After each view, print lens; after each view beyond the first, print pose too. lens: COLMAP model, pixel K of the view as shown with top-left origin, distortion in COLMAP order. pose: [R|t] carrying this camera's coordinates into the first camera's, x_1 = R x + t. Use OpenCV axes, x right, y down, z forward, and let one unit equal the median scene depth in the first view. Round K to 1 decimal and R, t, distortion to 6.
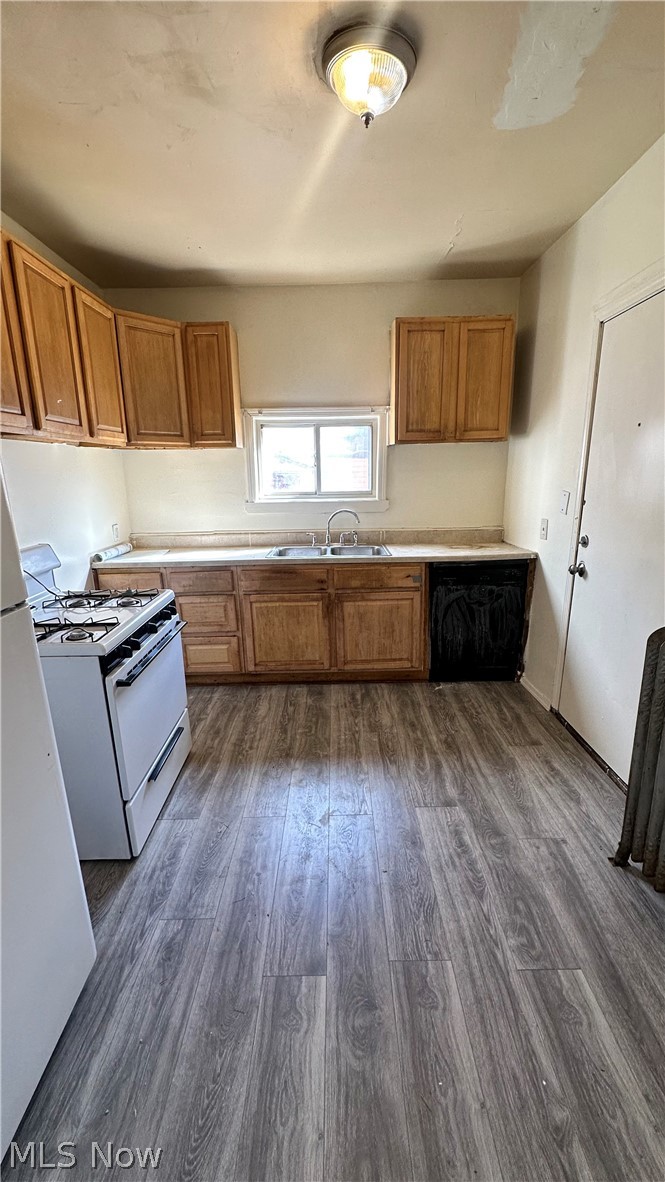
lens RADIAL K [[470.3, 0, 335.3], [0, 470.3, 587.5], [0, 0, 1]] dist [0.000434, 0.000140]
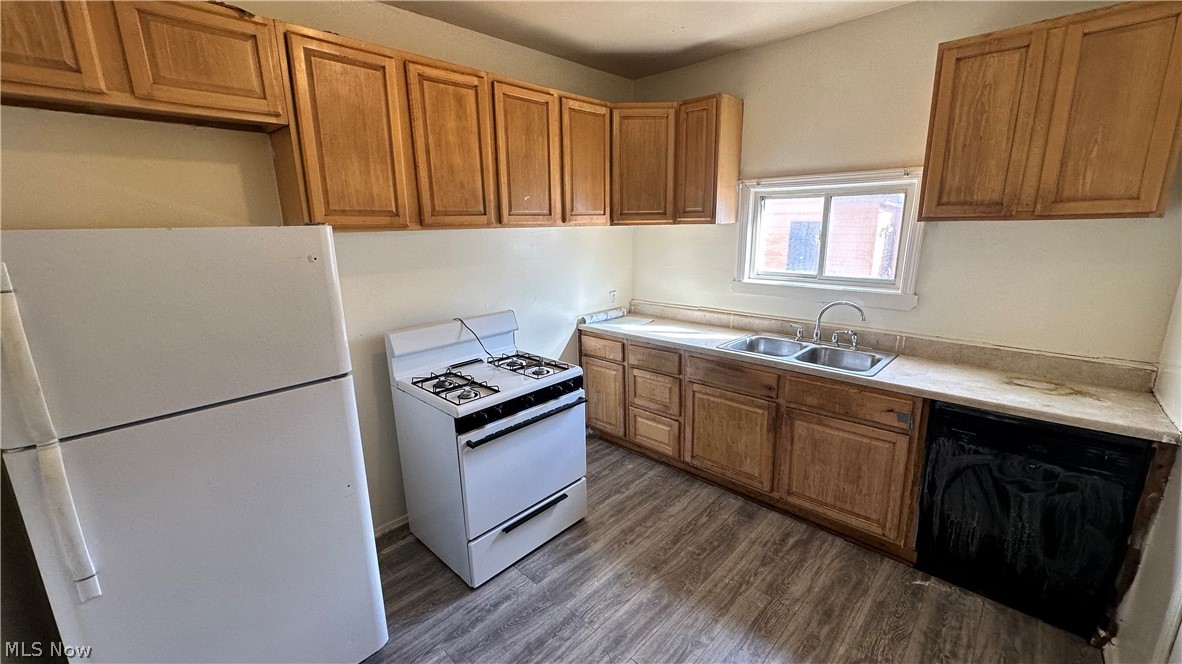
lens RADIAL K [[470.3, 0, 592.4], [0, 470.3, 329.7], [0, 0, 1]] dist [0.000434, 0.000140]
pose [[0.720753, 0.160594, -0.674333, 0.285294], [-0.164443, 0.984637, 0.058730, -0.109953], [0.673404, 0.068560, 0.736089, 0.165820]]
